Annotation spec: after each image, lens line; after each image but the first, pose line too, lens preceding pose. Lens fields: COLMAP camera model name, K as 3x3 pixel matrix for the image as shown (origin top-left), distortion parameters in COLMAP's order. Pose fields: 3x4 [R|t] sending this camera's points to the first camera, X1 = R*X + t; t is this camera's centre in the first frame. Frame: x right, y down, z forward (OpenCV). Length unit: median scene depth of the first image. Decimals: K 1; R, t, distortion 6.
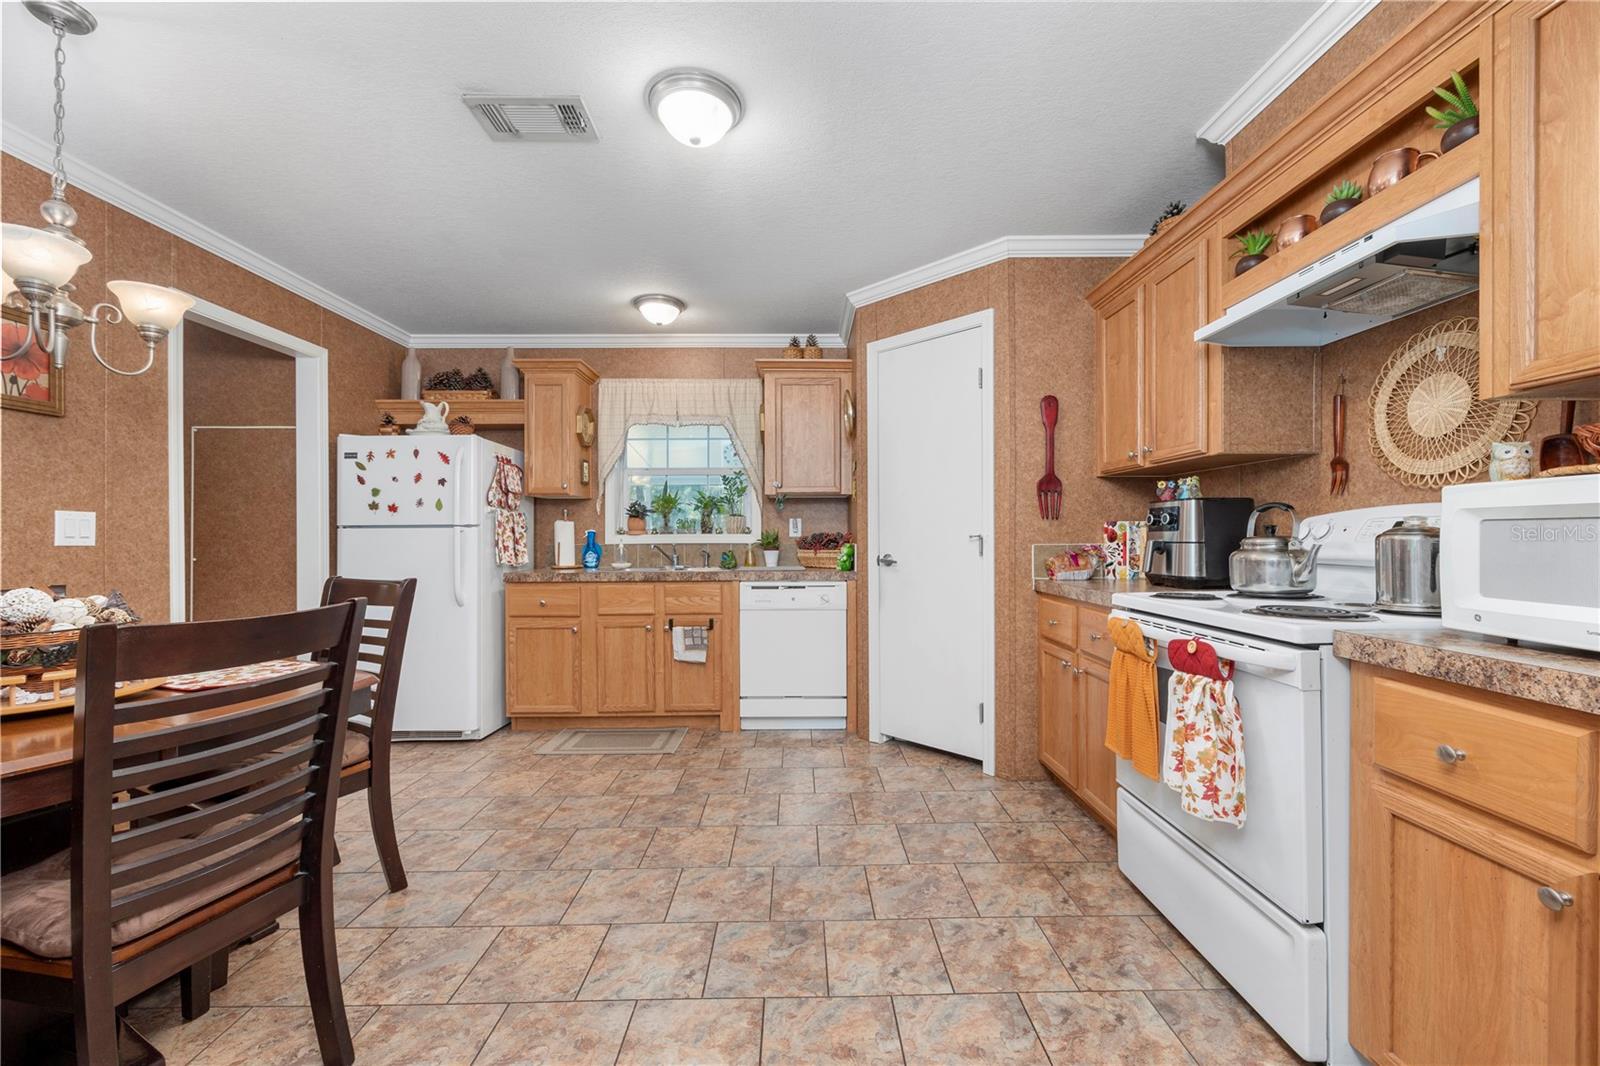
lens RADIAL K [[636.1, 0, 810.3], [0, 636.1, 536.8], [0, 0, 1]] dist [-0.001696, -0.000075]
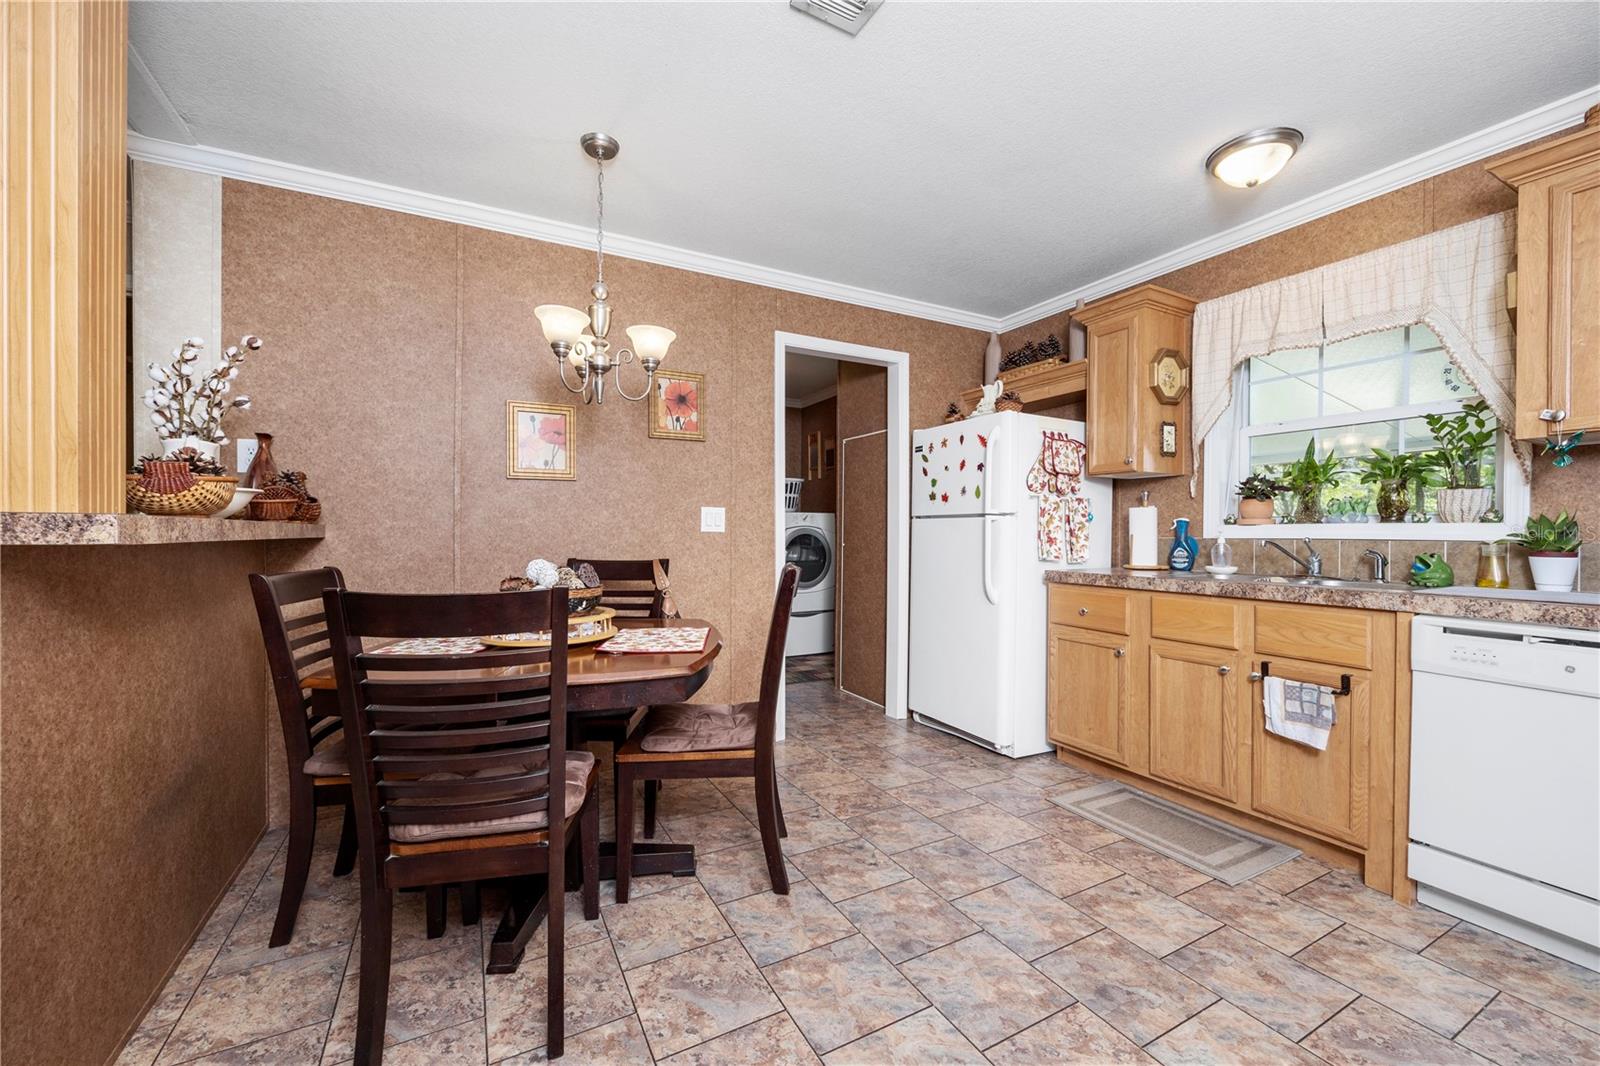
lens RADIAL K [[636.1, 0, 810.3], [0, 636.1, 536.8], [0, 0, 1]] dist [-0.001696, -0.000075]
pose [[0.459136, 0.013693, -0.888261, 0.121507], [-0.004785, 0.999905, 0.012940, 0.003738], [0.888353, -0.001691, 0.459157, 0.339751]]
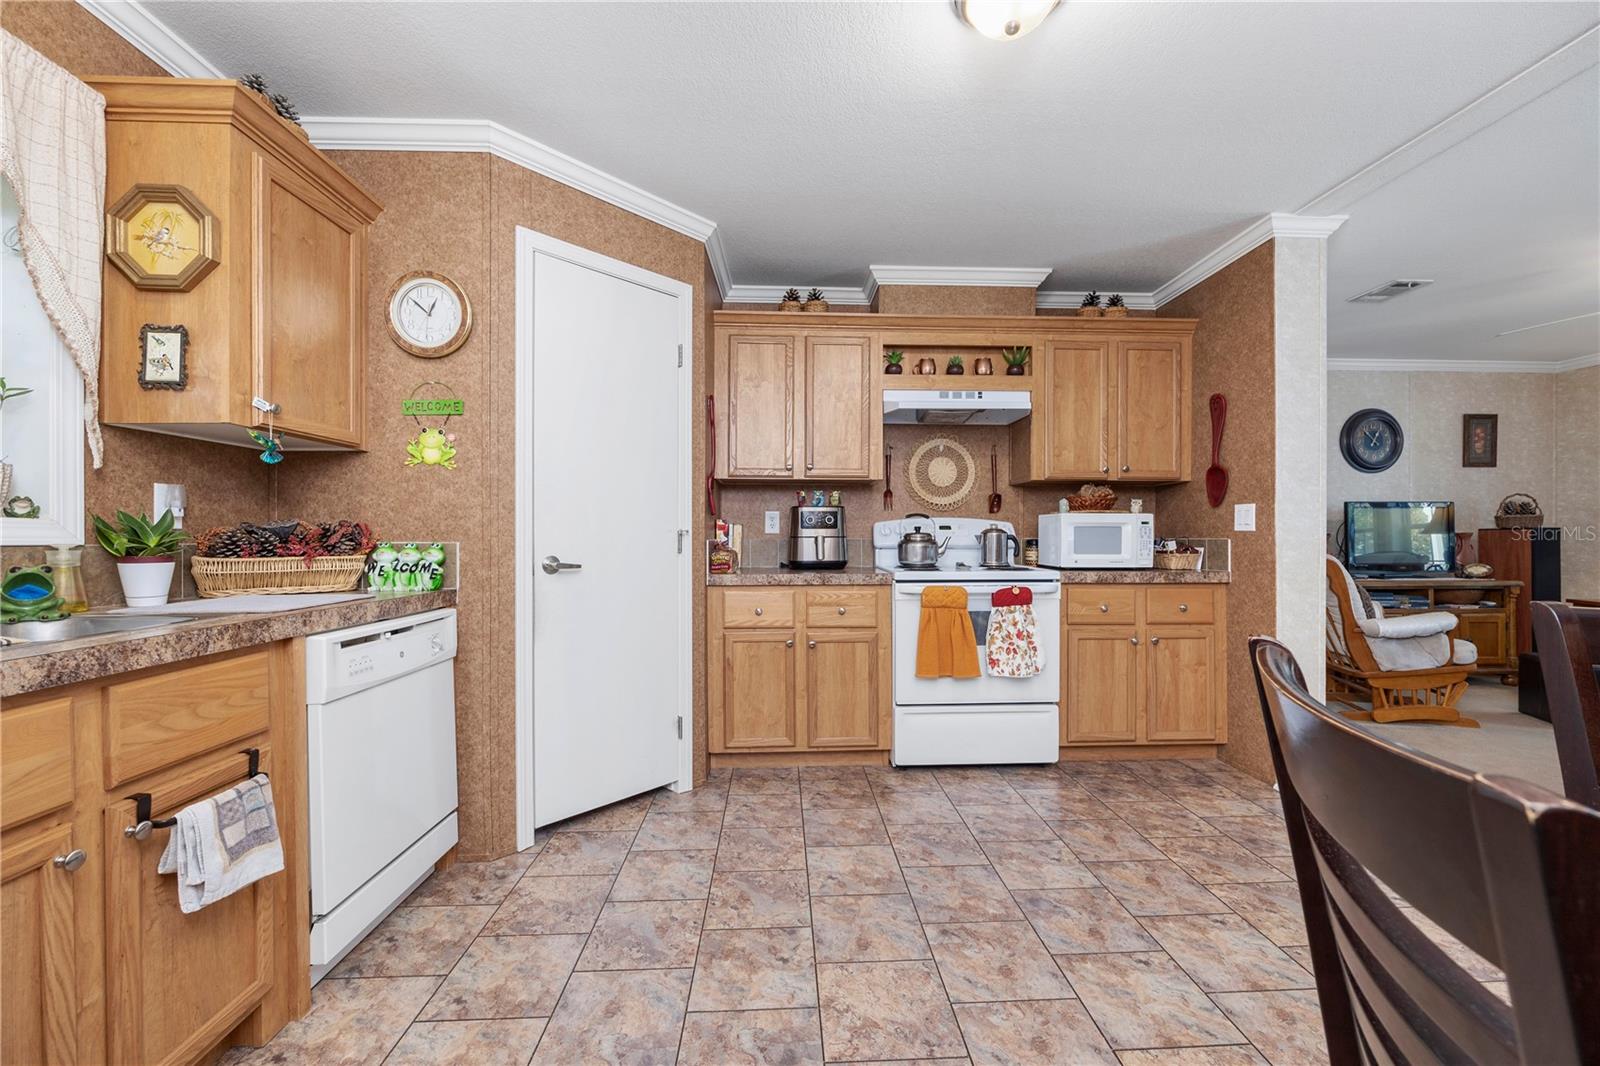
lens RADIAL K [[636.1, 0, 810.3], [0, 636.1, 536.8], [0, 0, 1]] dist [-0.001696, -0.000075]
pose [[-0.028354, 0.005509, 0.999583, -0.537143], [0.002797, 0.999981, -0.005432, 0.010566], [-0.999594, 0.002642, -0.028369, 0.707538]]
